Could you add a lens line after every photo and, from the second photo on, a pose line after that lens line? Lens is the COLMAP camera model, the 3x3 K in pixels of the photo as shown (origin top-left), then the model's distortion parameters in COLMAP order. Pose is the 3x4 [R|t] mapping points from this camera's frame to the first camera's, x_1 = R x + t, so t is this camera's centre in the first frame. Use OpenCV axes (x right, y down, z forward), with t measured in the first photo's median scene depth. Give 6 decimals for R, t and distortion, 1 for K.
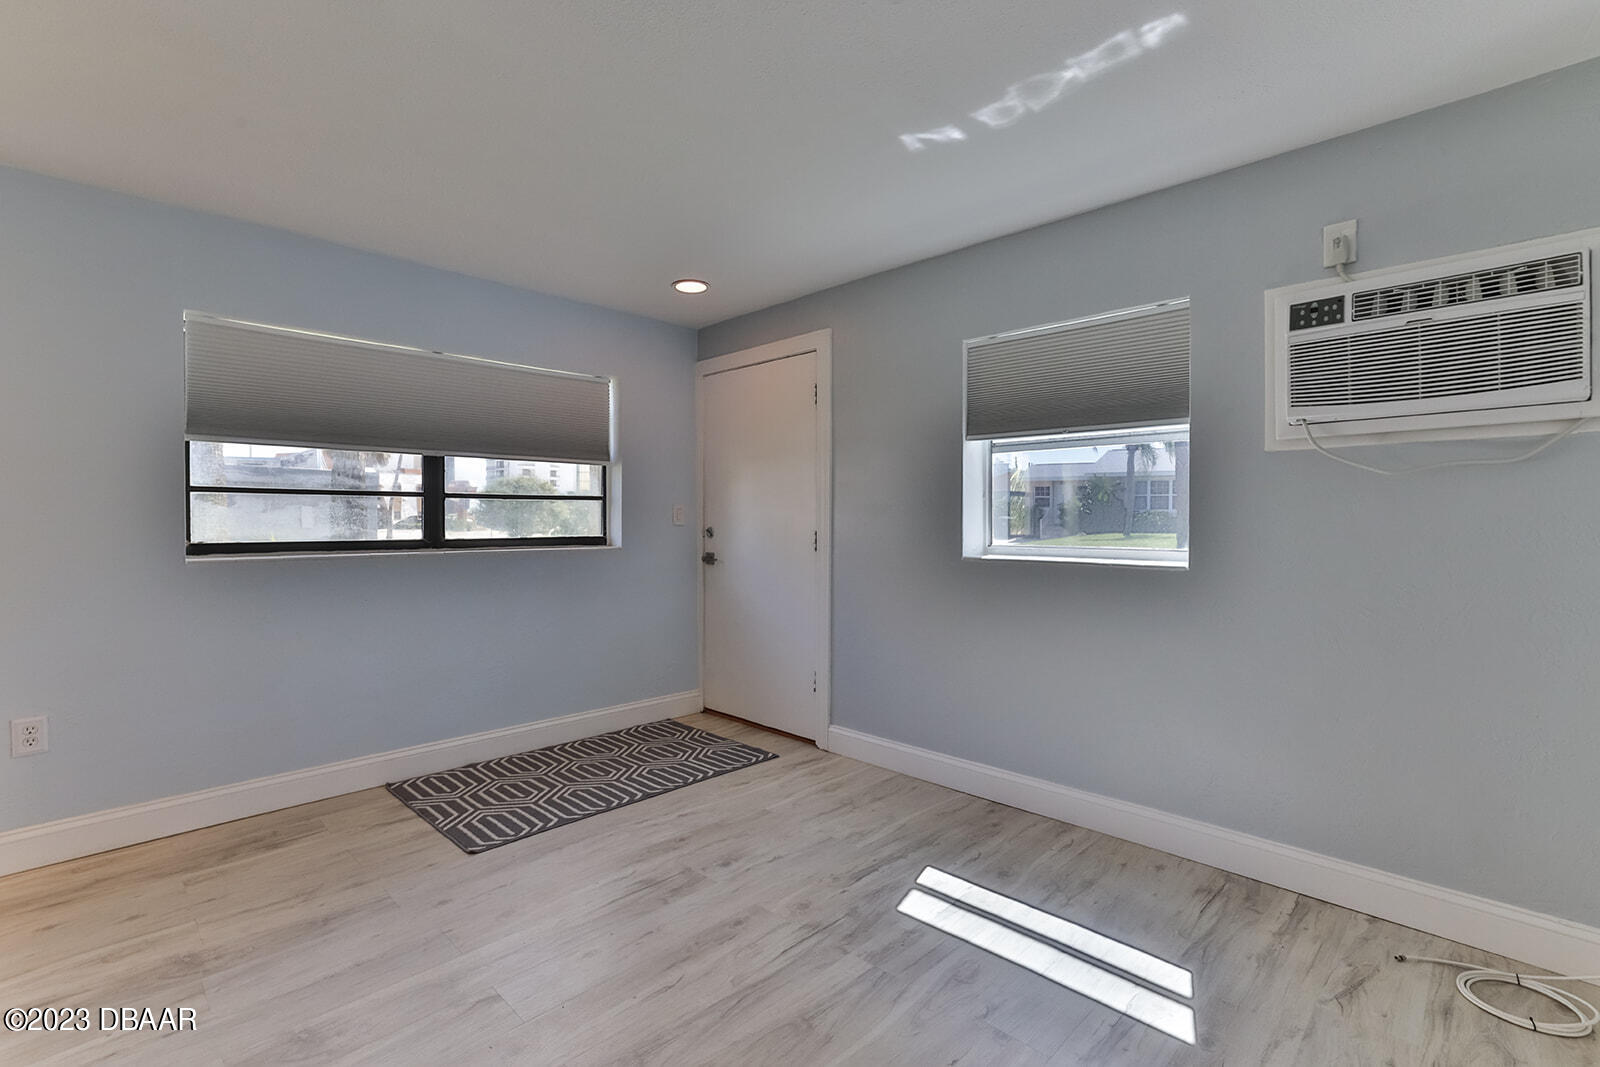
lens RADIAL K [[740.2, 0, 799.3], [0, 740.2, 530.3], [0, 0, 1]] dist [0.003591, 0.000851]
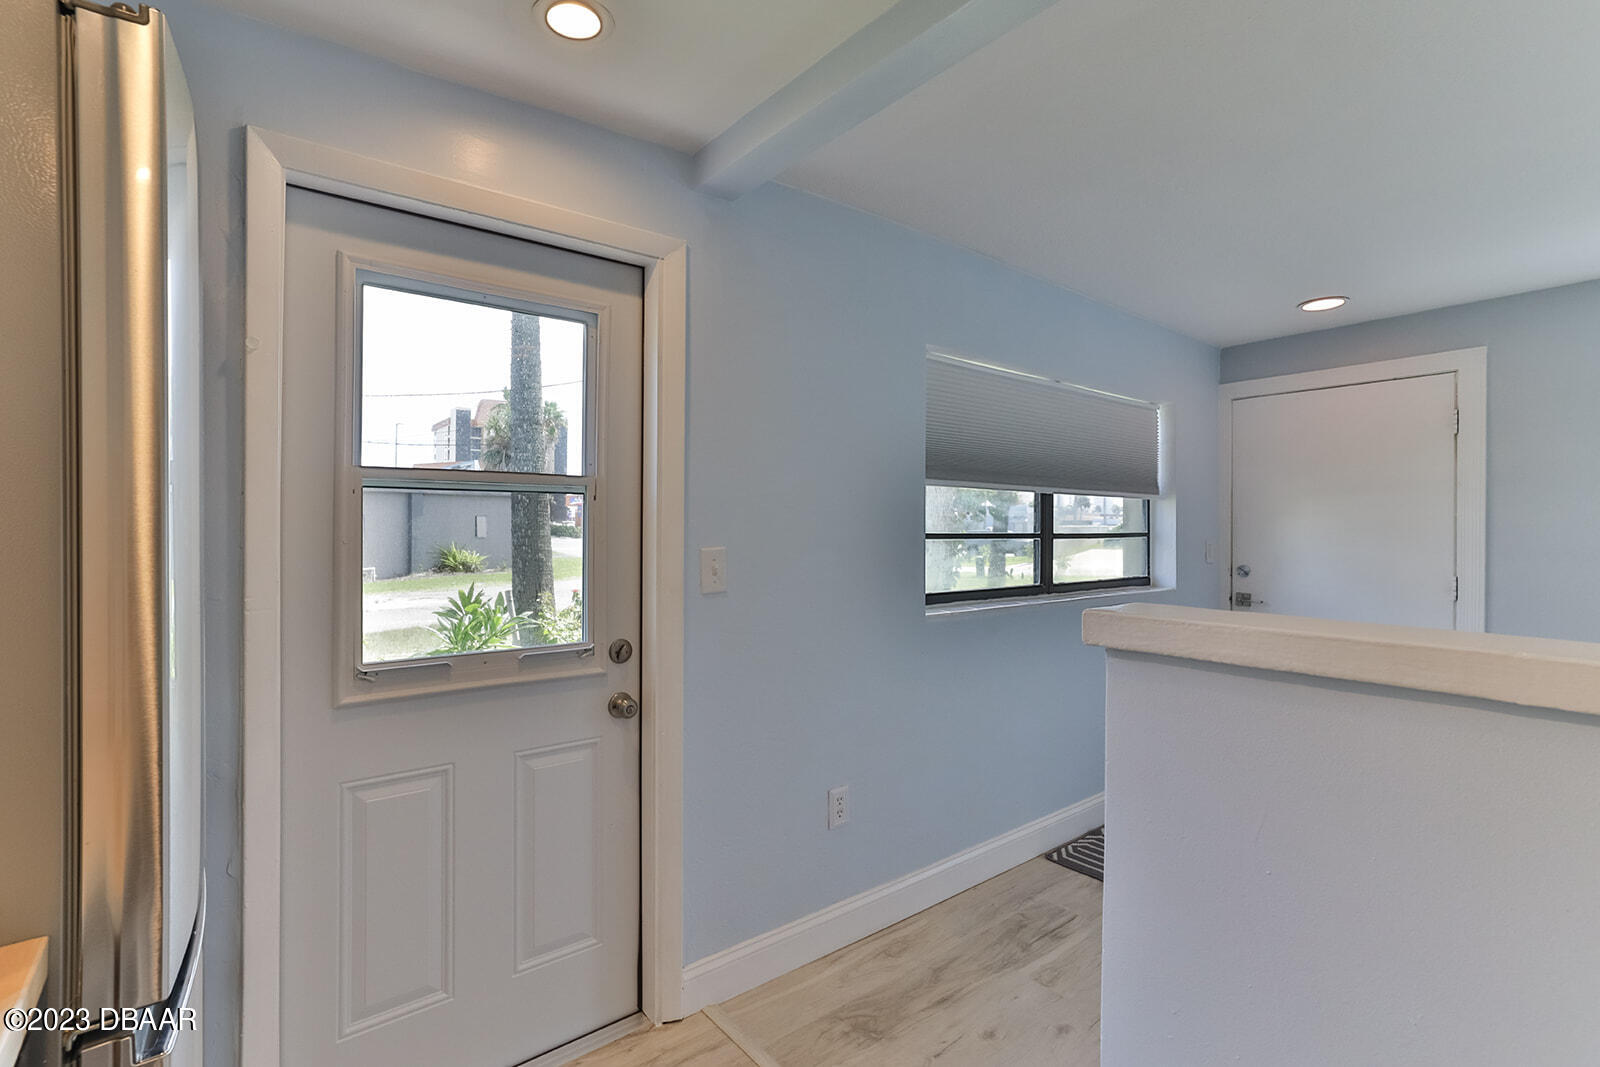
lens RADIAL K [[740.2, 0, 797.8], [0, 740.2, 533.2], [0, 0, 1]] dist [0.003591, 0.000851]
pose [[0.996918, -0.000159, -0.078454, -0.723660], [-0.000889, 0.999911, -0.013318, -0.037492], [0.078449, 0.013347, 0.996829, 0.054928]]
